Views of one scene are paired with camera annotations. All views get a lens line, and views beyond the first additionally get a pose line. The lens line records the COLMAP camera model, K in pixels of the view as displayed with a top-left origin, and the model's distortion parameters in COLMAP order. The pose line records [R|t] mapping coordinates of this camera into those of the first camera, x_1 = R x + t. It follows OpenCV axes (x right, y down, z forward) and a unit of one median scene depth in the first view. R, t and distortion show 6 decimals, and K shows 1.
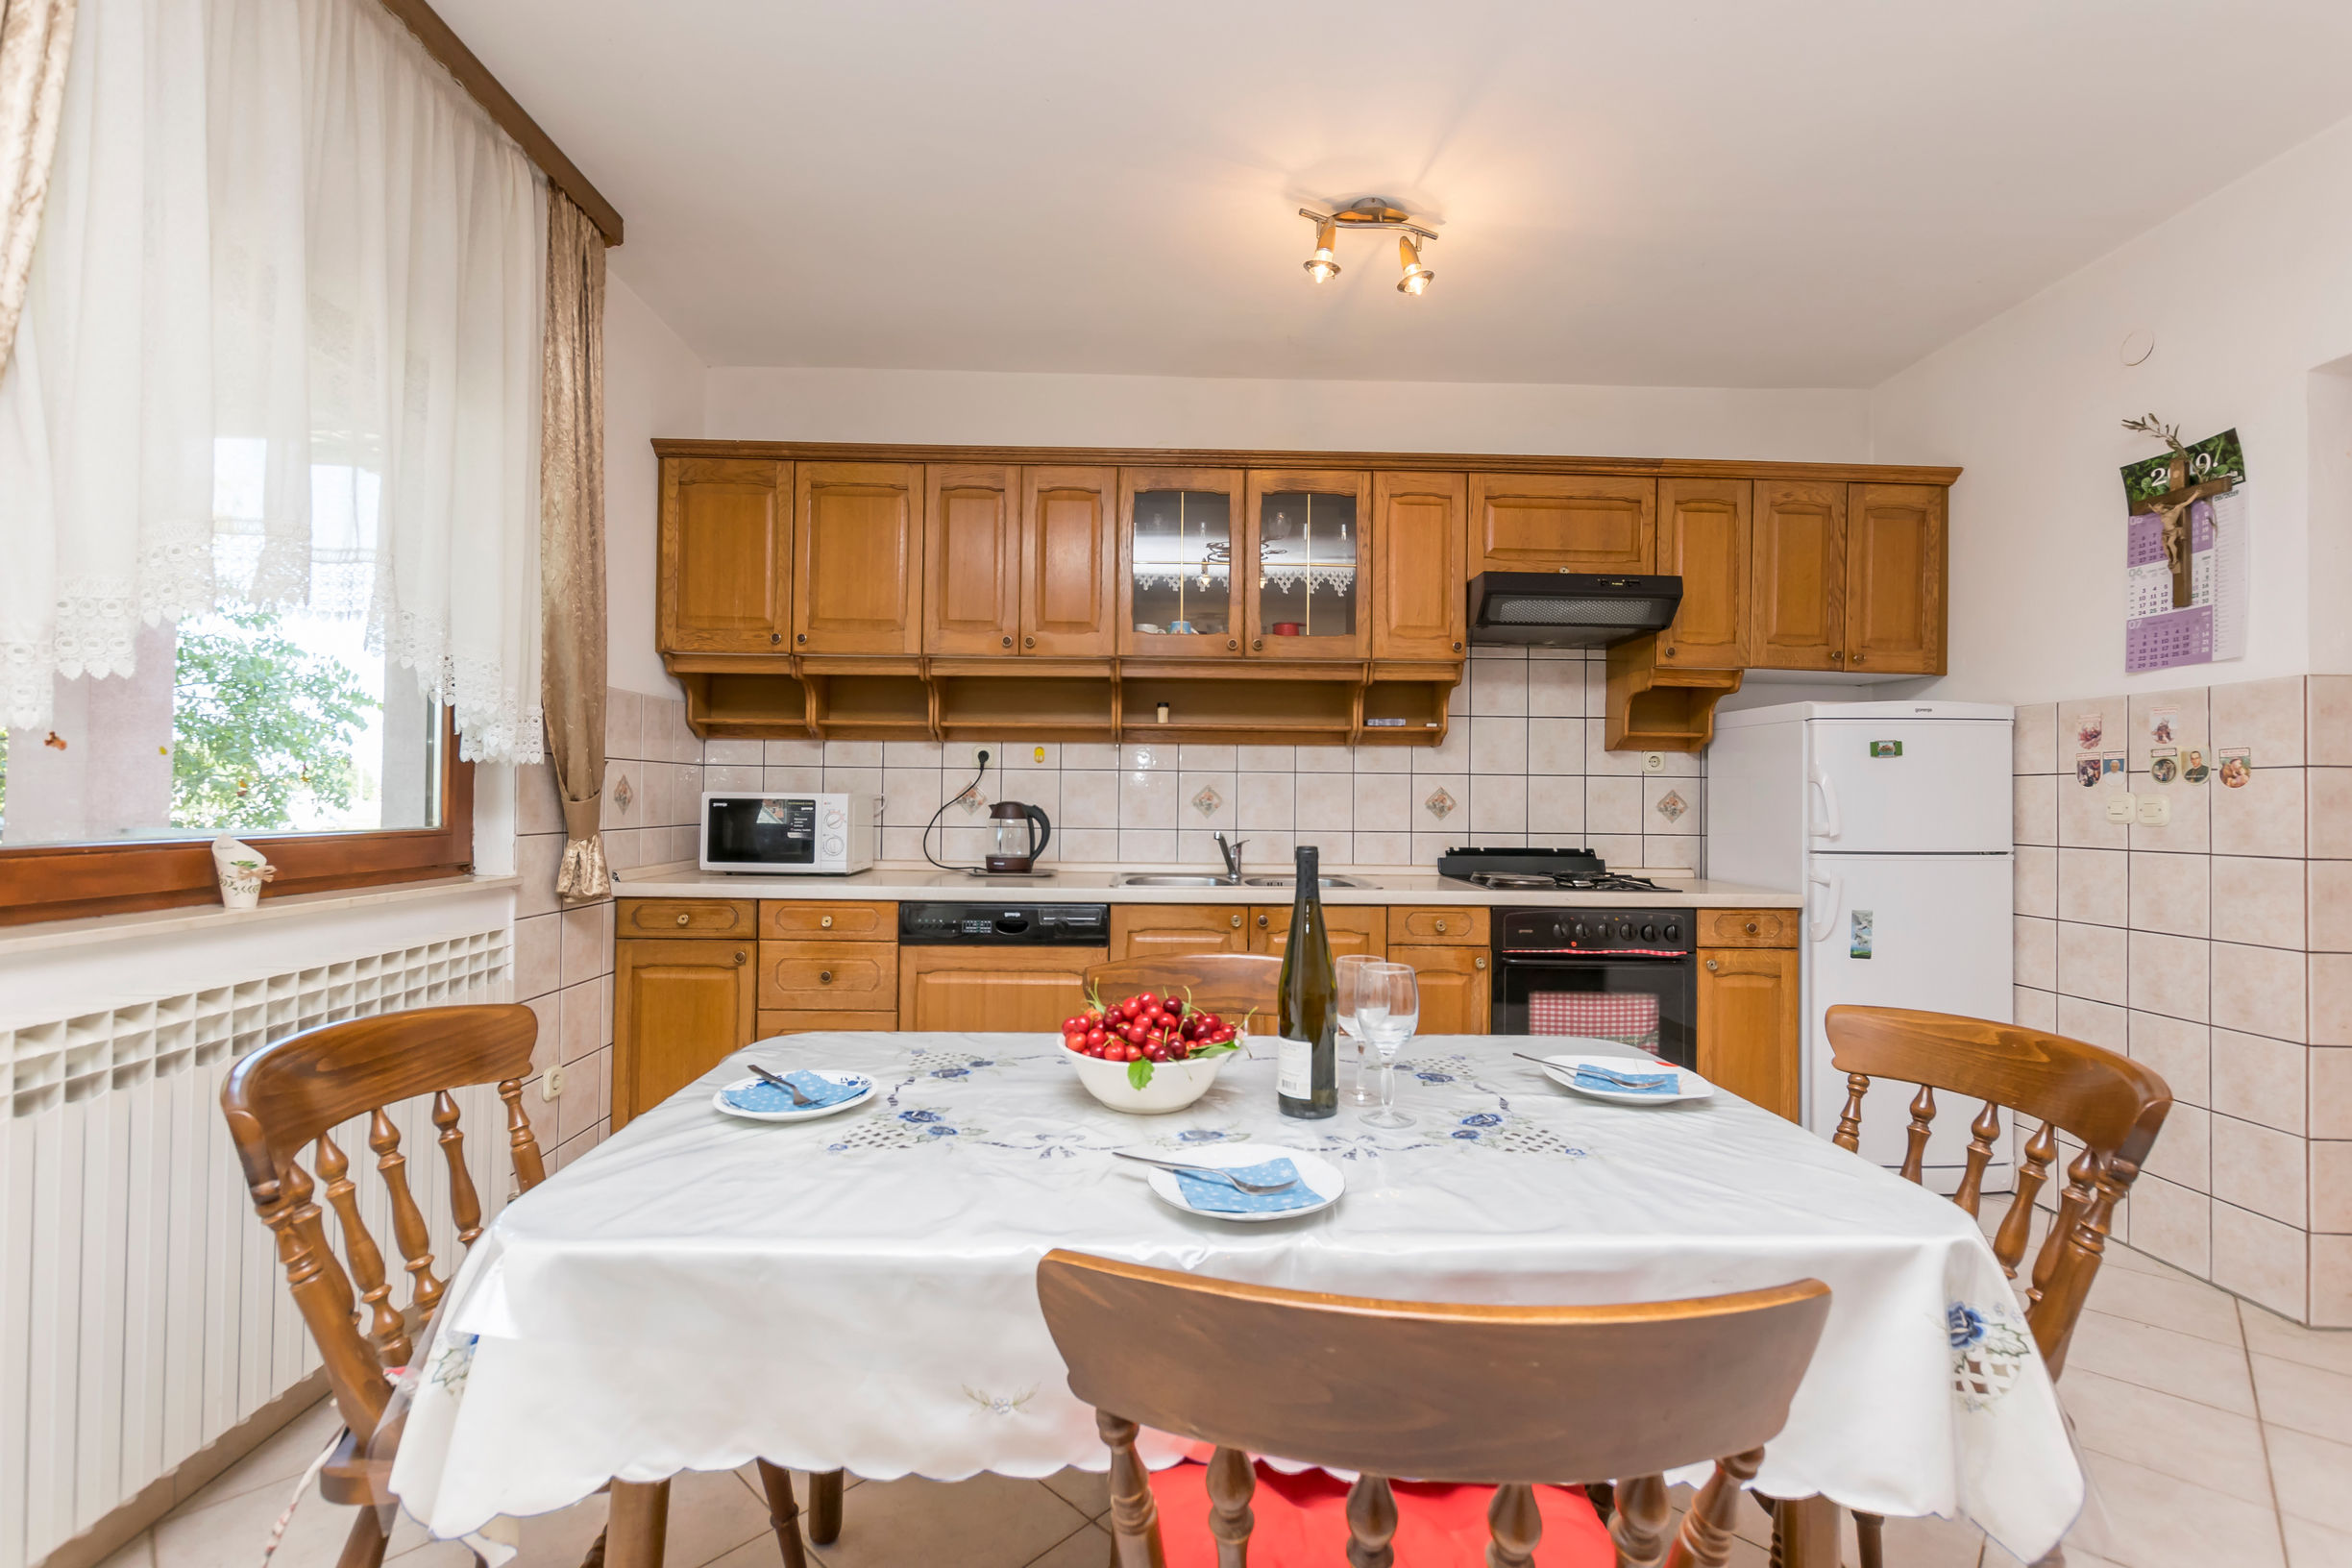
lens RADIAL K [[1020.2, 0, 1176.0], [0, 1020.2, 784.0], [0, 0, 1]] dist [0.001697, -0.000087]
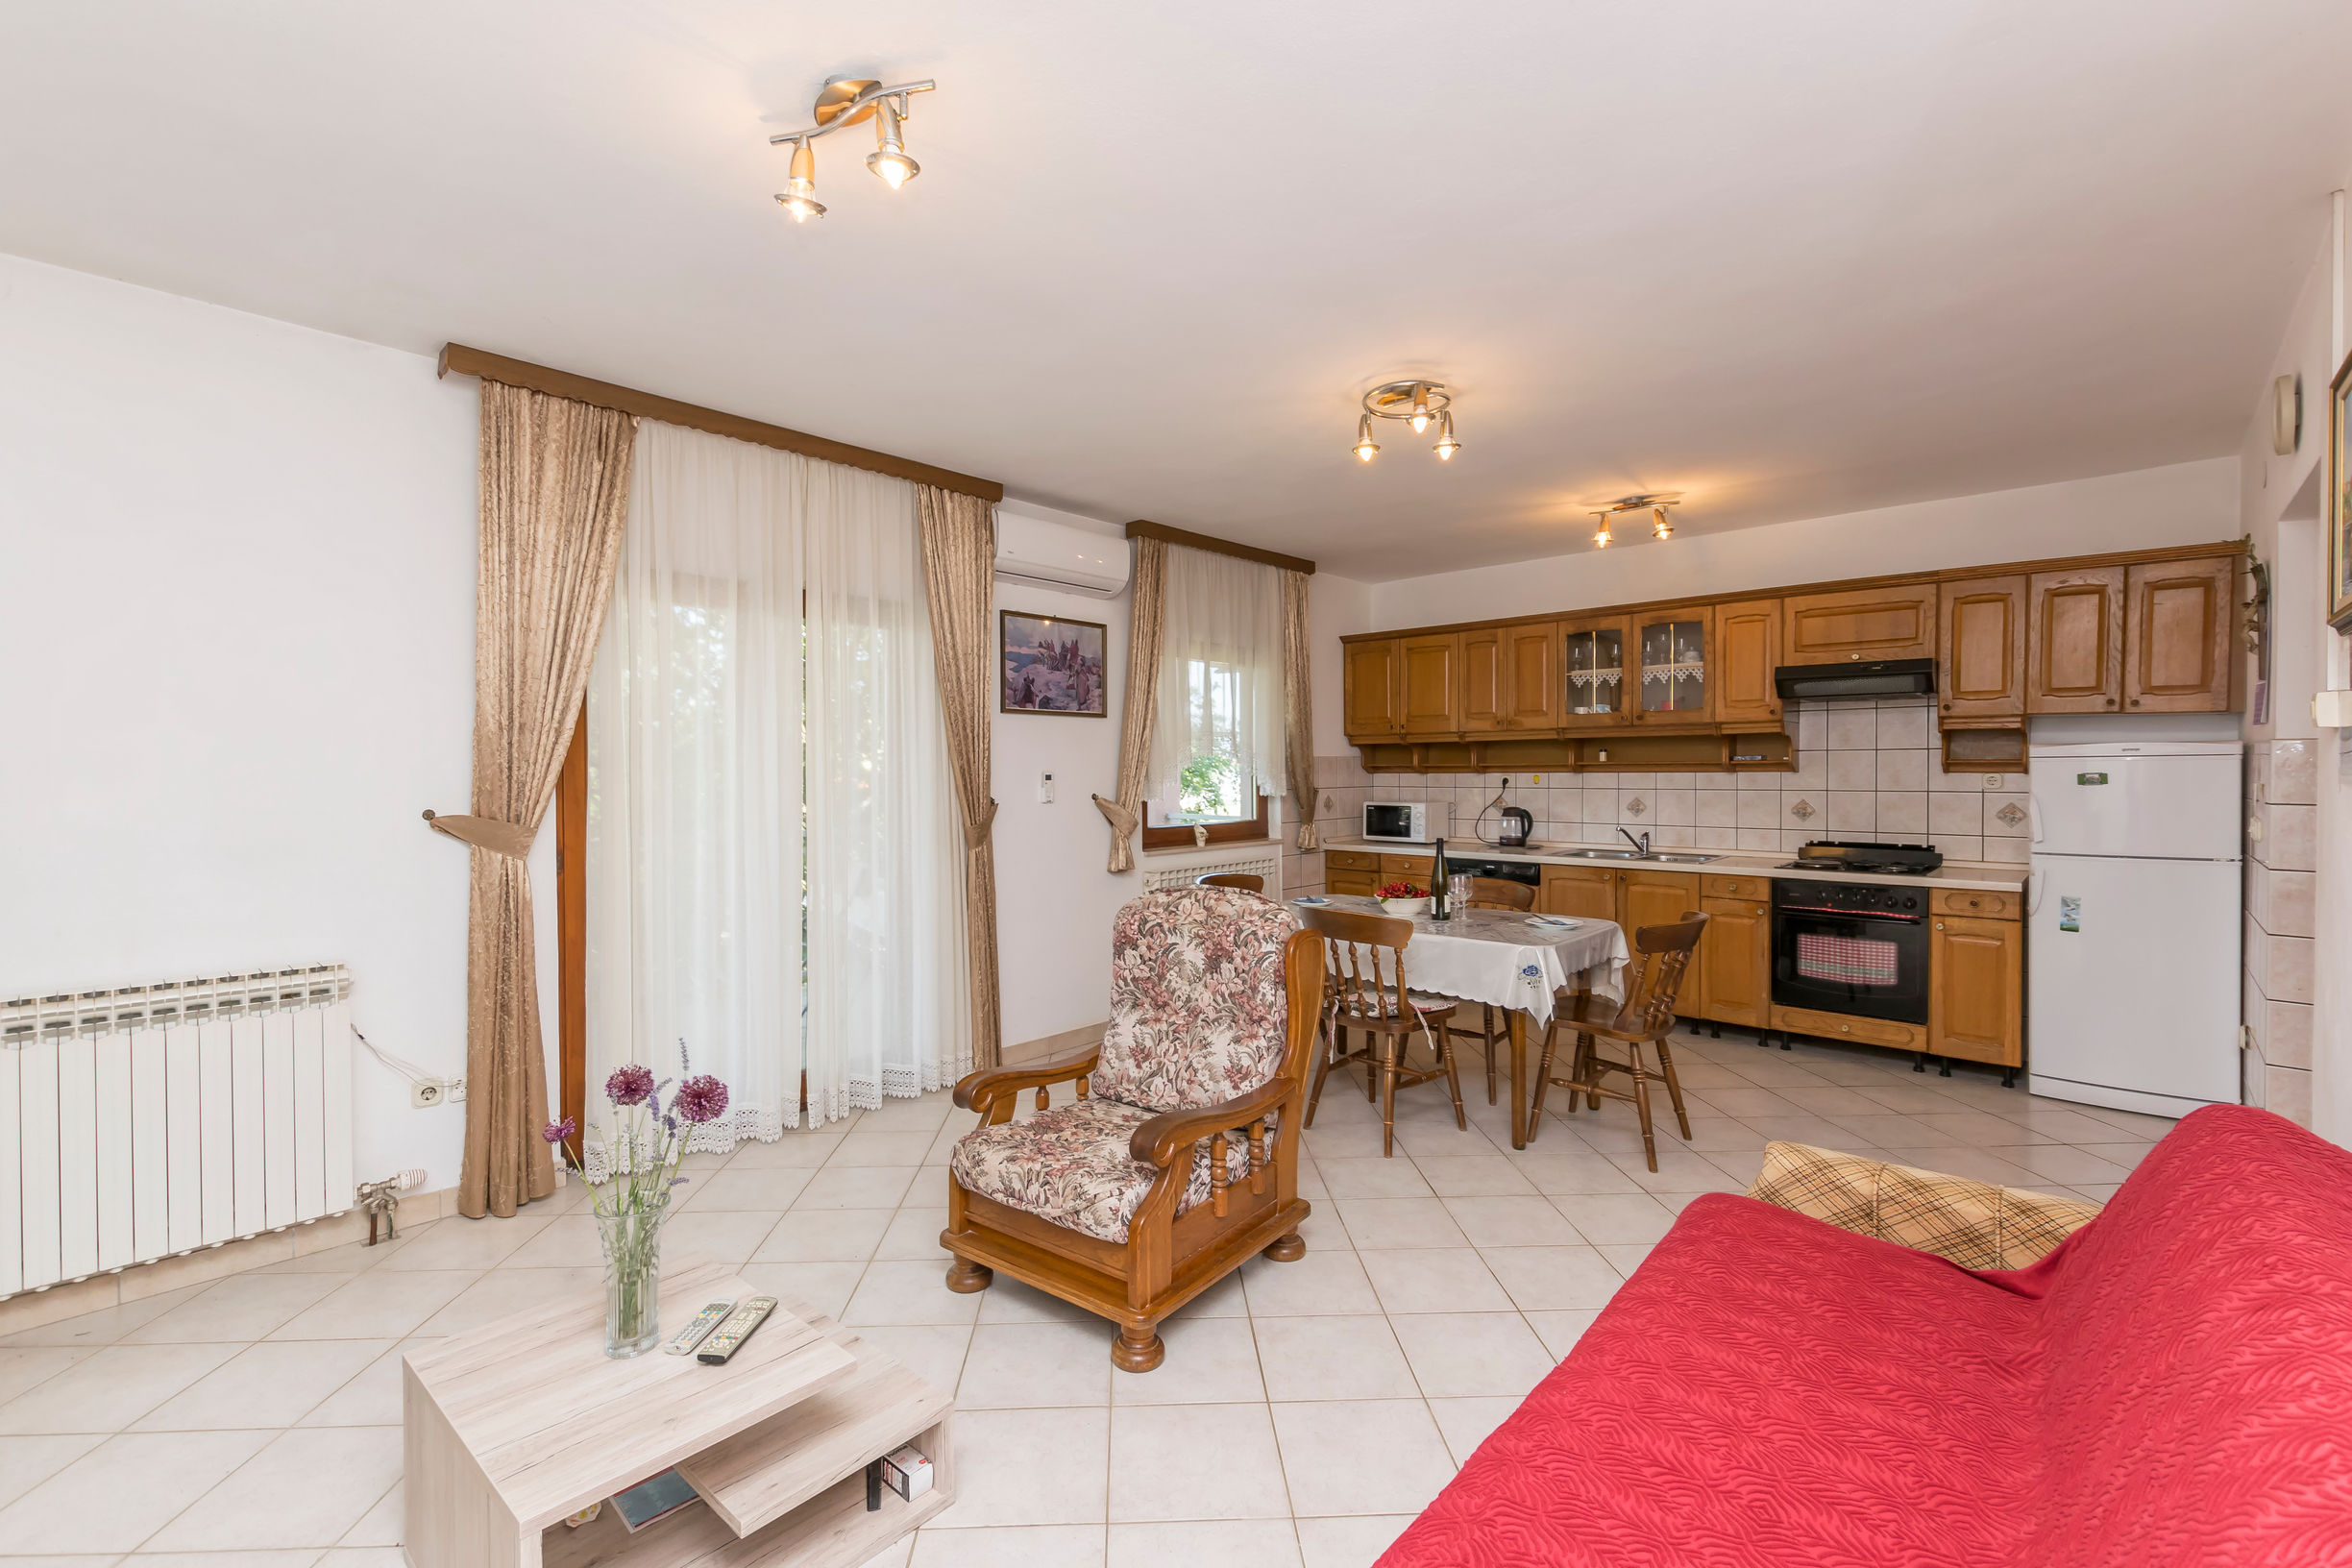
lens RADIAL K [[1020.2, 0, 1176.0], [0, 1020.2, 784.0], [0, 0, 1]] dist [0.001697, -0.000087]
pose [[0.716905, -0.004193, -0.697158, 0.702353], [0.025940, 0.999450, 0.020664, -0.079862], [0.696688, -0.032898, 0.716619, -0.747993]]
